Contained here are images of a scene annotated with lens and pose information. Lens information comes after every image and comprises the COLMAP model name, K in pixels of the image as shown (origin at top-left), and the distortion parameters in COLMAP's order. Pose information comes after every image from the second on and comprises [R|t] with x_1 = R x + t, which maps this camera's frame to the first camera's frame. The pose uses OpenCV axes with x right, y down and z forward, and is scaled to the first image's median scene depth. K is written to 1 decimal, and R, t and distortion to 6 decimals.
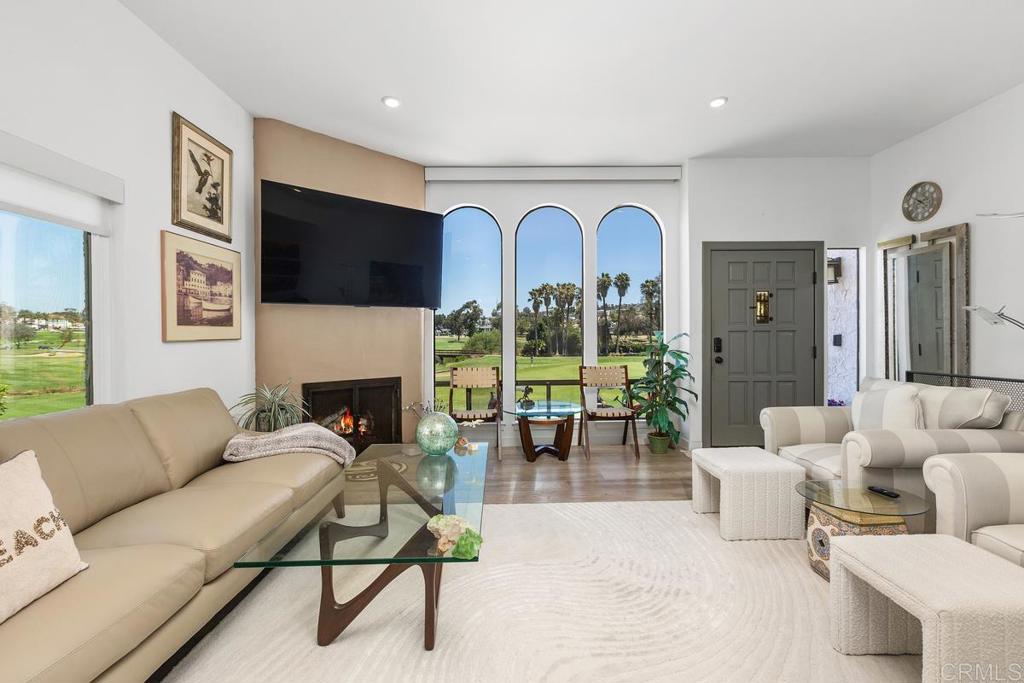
lens RADIAL K [[454.1, 0, 514.3], [0, 454.1, 335.8], [0, 0, 1]] dist [-0.001657, -0.000134]
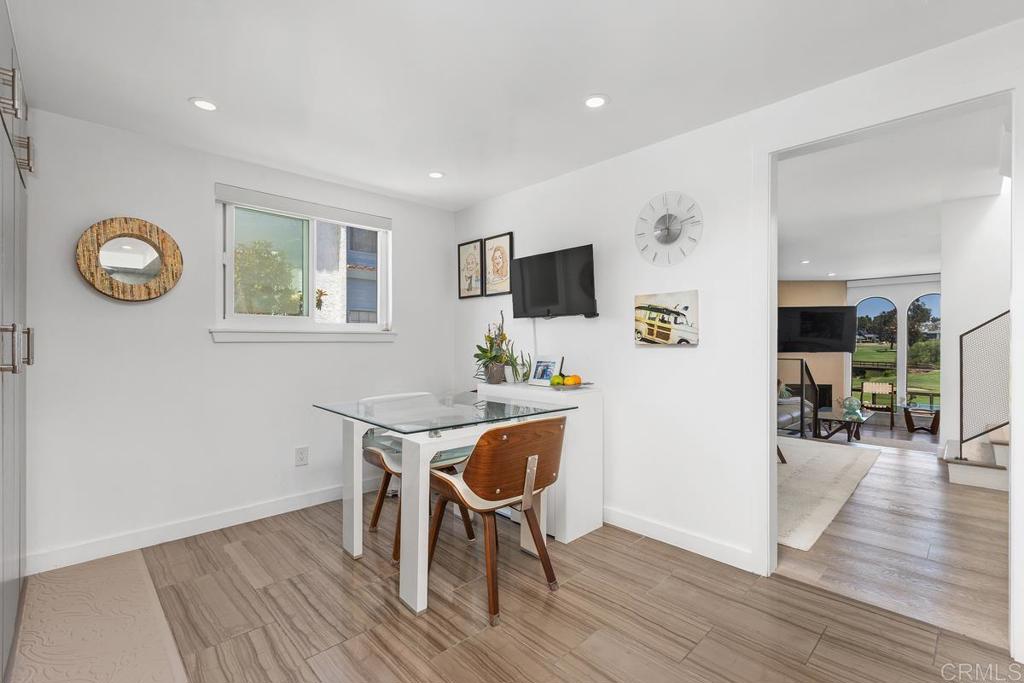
lens RADIAL K [[454.1, 0, 515.0], [0, 454.1, 343.5], [0, 0, 1]] dist [-0.001657, -0.000134]
pose [[0.685670, 0.013218, -0.727792, 0.253876], [-0.010081, 0.999912, 0.008662, -0.097204], [0.727843, 0.001398, 0.685743, -1.418126]]
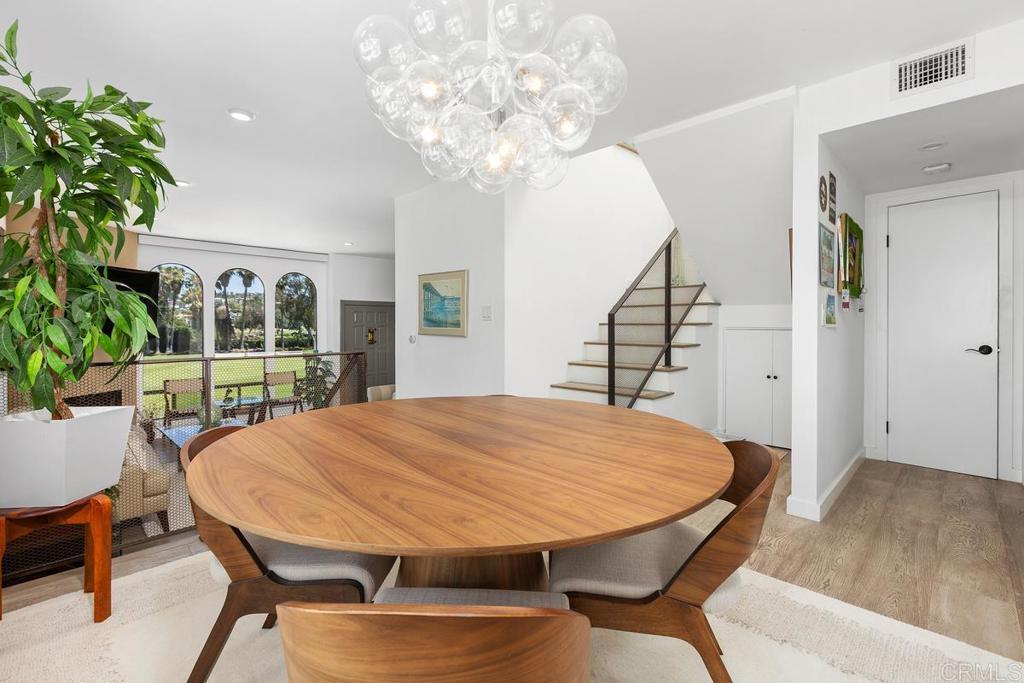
lens RADIAL K [[454.1, 0, 513.5], [0, 454.1, 331.0], [0, 0, 1]] dist [-0.001657, -0.000134]
pose [[0.718561, 0.000881, 0.695463, -0.334998], [-0.005103, 0.999979, 0.004006, -0.091185], [-0.695445, -0.006428, 0.718551, -0.754746]]
